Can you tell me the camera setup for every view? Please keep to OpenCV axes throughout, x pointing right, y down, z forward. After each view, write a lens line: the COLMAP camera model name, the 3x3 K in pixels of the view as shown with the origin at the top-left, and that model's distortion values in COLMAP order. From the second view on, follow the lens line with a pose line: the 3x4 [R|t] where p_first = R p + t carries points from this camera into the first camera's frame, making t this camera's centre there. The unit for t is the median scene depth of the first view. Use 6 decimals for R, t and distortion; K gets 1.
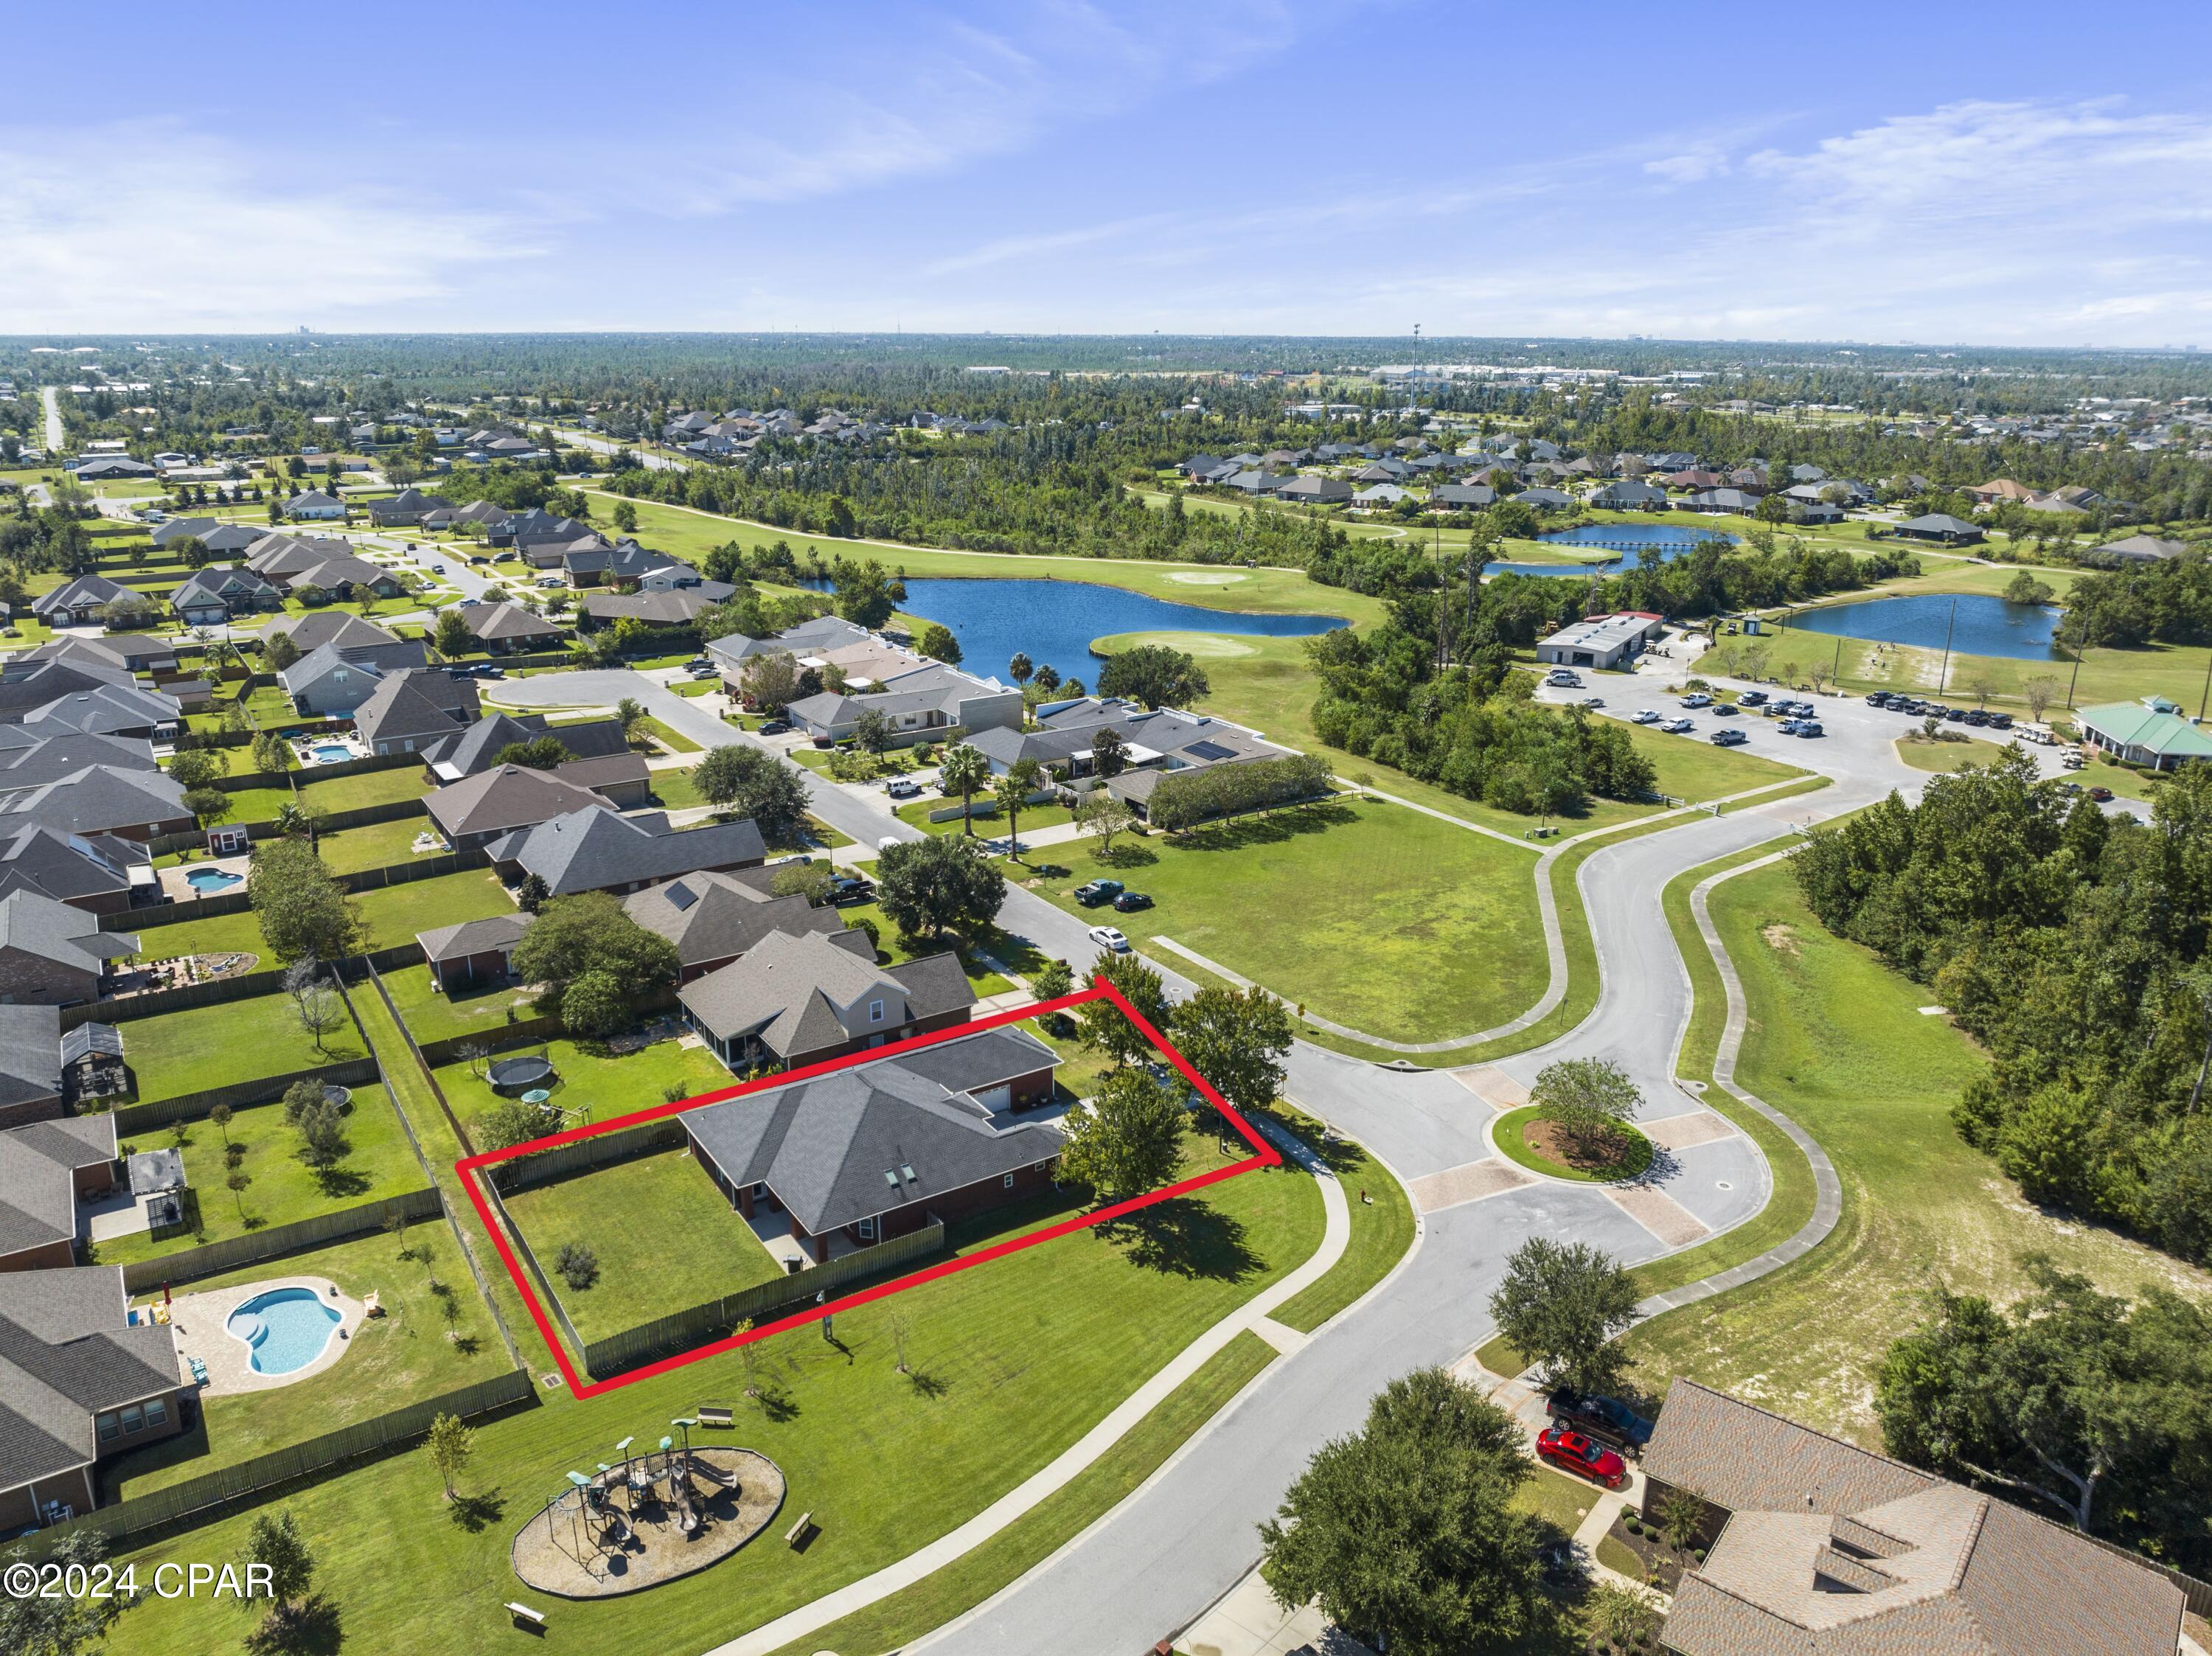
lens RADIAL K [[1523.7, 0, 1106.0], [0, 1523.7, 828.0], [0, 0, 1]] dist [-0.006447, -0.062321]
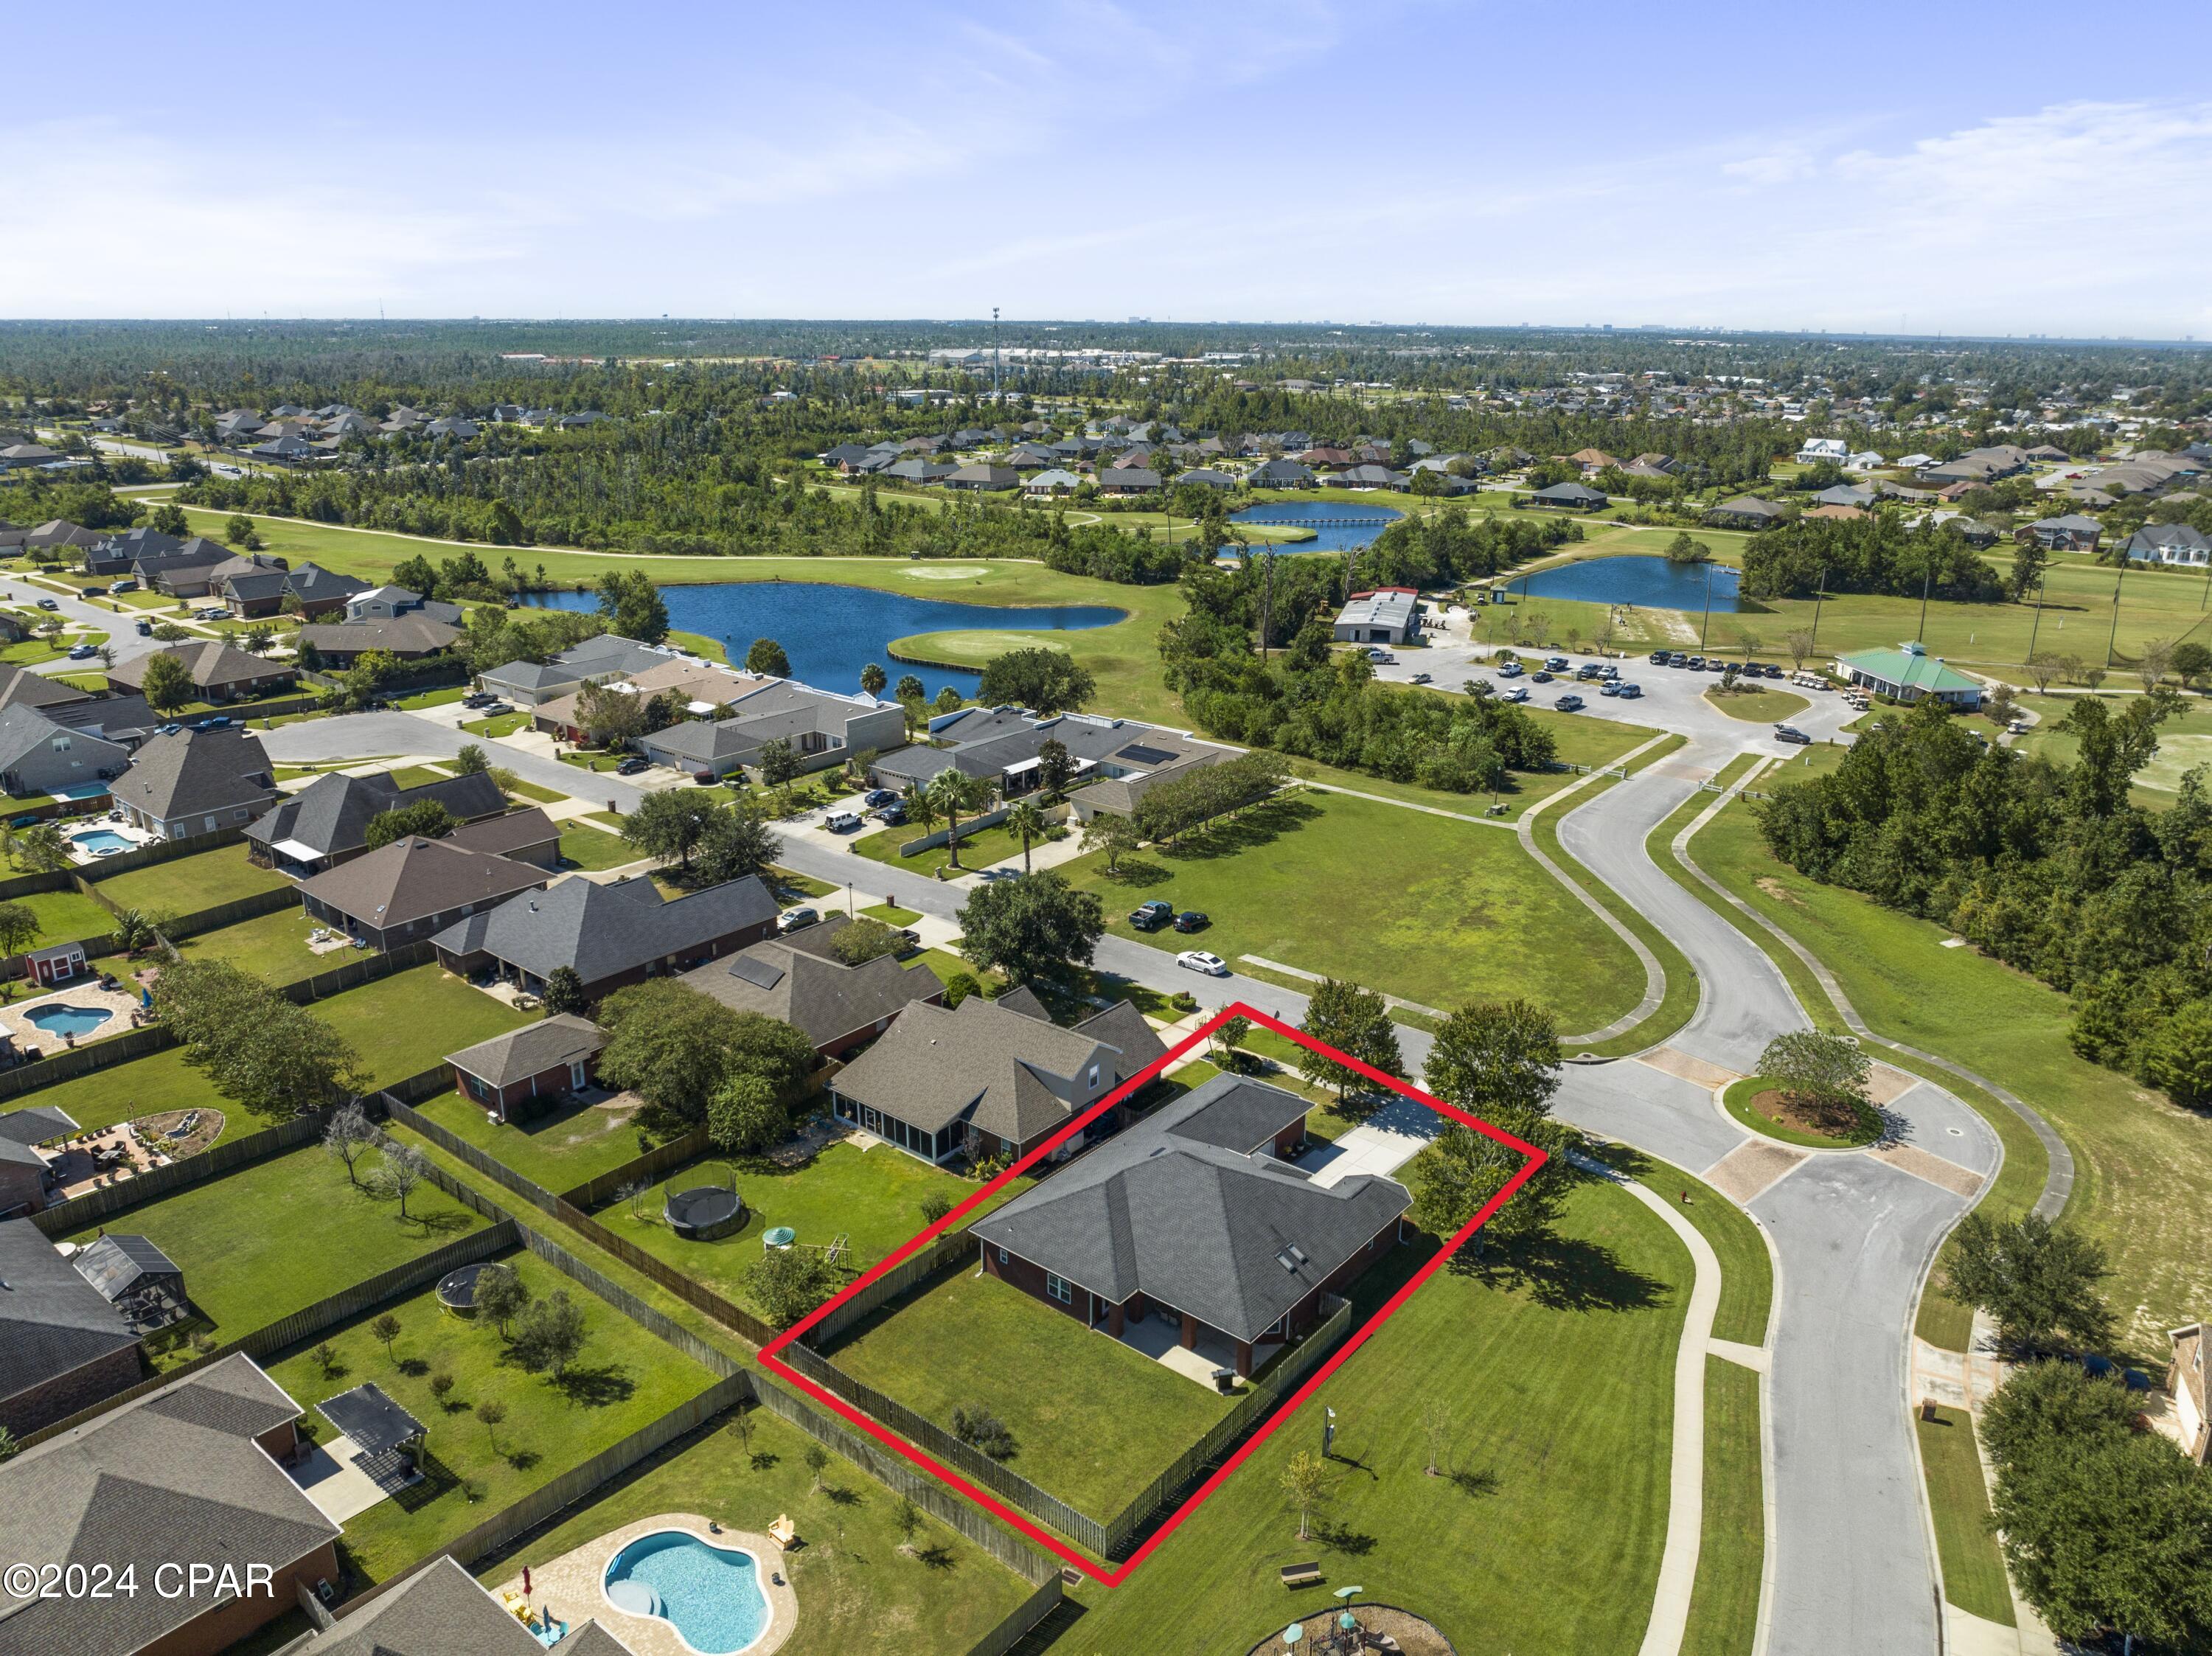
lens RADIAL K [[1543.2, 0, 1106.0], [0, 1543.2, 828.0], [0, 0, 1]] dist [-0.033585, 0.002800]
pose [[0.955656, -0.089838, 0.280446, -0.231997], [0.088045, 0.995935, 0.019011, -0.025197], [-0.281014, 0.006524, 0.959682, 0.077721]]
